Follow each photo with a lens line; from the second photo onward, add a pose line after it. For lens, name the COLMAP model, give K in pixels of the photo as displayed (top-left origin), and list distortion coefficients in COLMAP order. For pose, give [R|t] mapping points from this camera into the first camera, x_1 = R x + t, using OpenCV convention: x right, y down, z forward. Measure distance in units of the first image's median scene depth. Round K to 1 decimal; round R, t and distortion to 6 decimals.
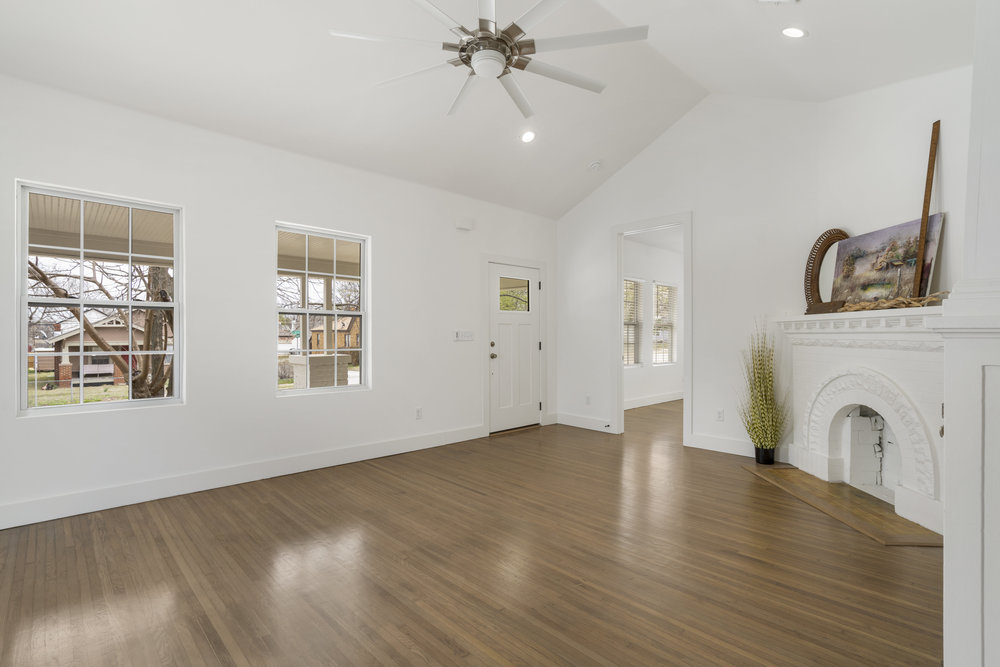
lens RADIAL K [[479.2, 0, 497.3], [0, 479.2, 335.0], [0, 0, 1]] dist [0.000817, 0.000758]
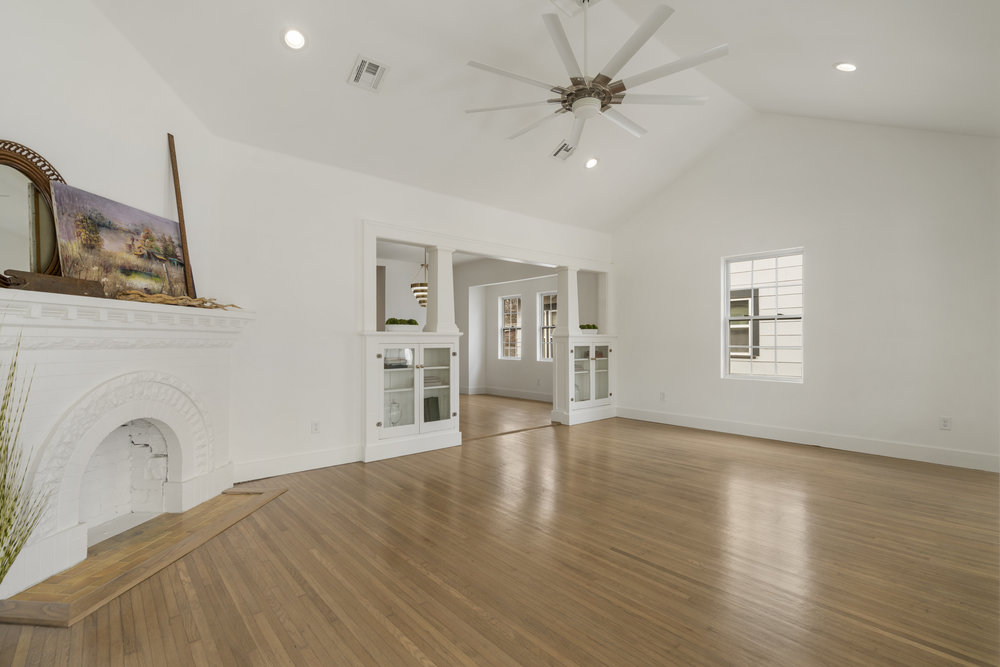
lens RADIAL K [[459.3, 0, 493.5], [0, 459.3, 333.7], [0, 0, 1]] dist [-0.000941, 0.000433]
pose [[-0.998323, 0.000472, 0.057885, 0.117153], [-0.000479, 0.999865, -0.016410, 0.014838], [-0.057885, -0.016410, -0.998188, 1.720949]]
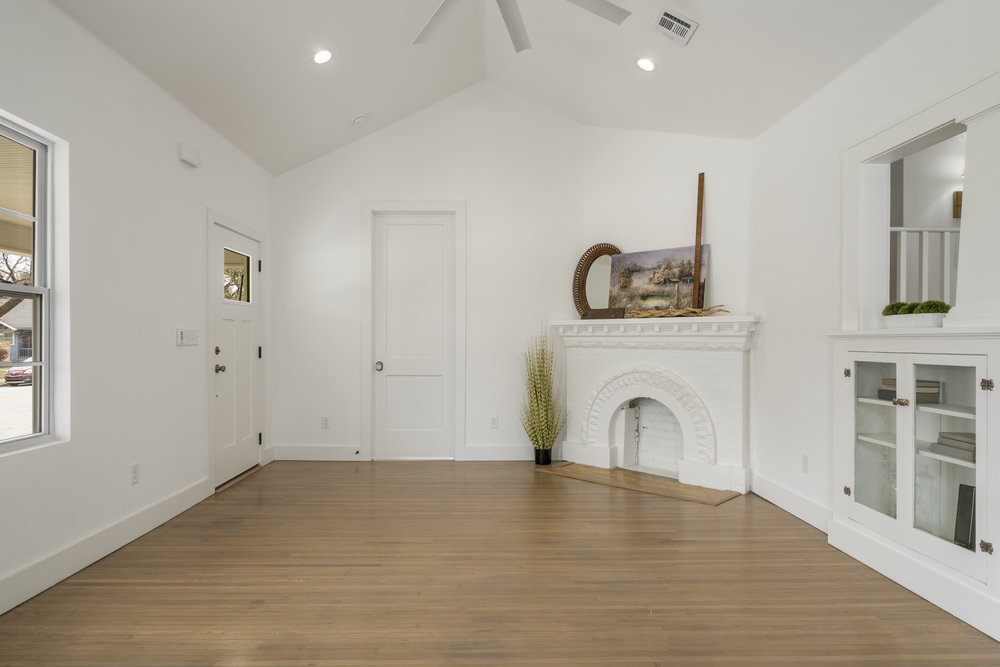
lens RADIAL K [[582.6, 0, 496.6], [0, 582.6, 341.1], [0, 0, 1]] dist [0.005837, -0.000460]
pose [[0.672377, 0.000544, 0.740208, -0.537646], [-0.003407, 0.999991, 0.002359, 0.005245], [-0.740201, -0.004108, 0.672373, 0.305585]]
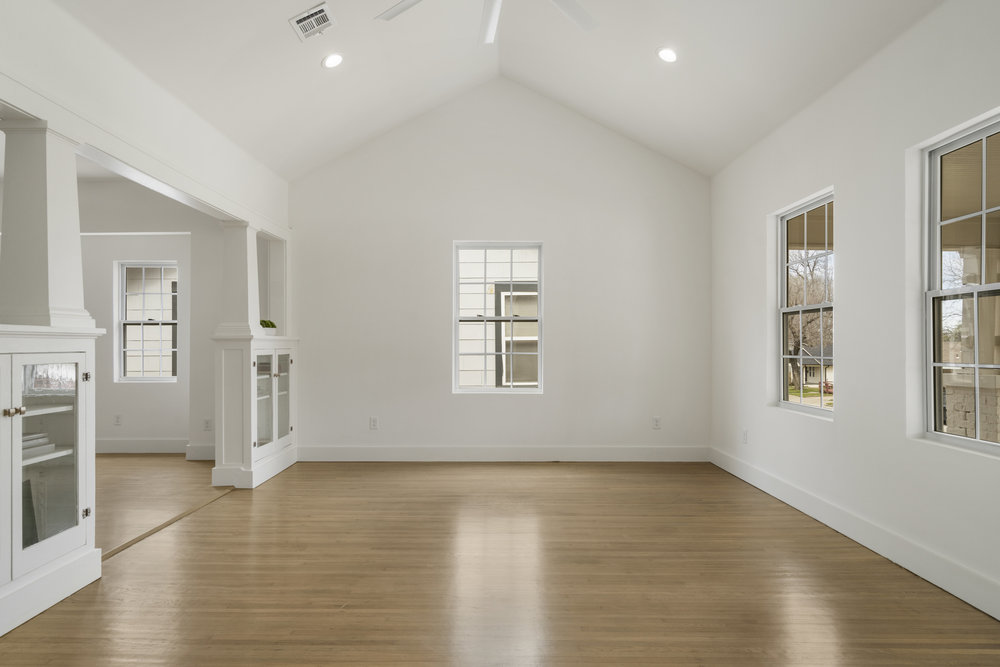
lens RADIAL K [[582.6, 0, 486.6], [0, 582.6, 340.8], [0, 0, 1]] dist [0.005837, -0.000460]
pose [[-0.699252, -0.006065, -0.714849, 0.501487], [0.001404, 0.999950, -0.009858, 0.014238], [0.714873, -0.007897, -0.699209, 1.270714]]
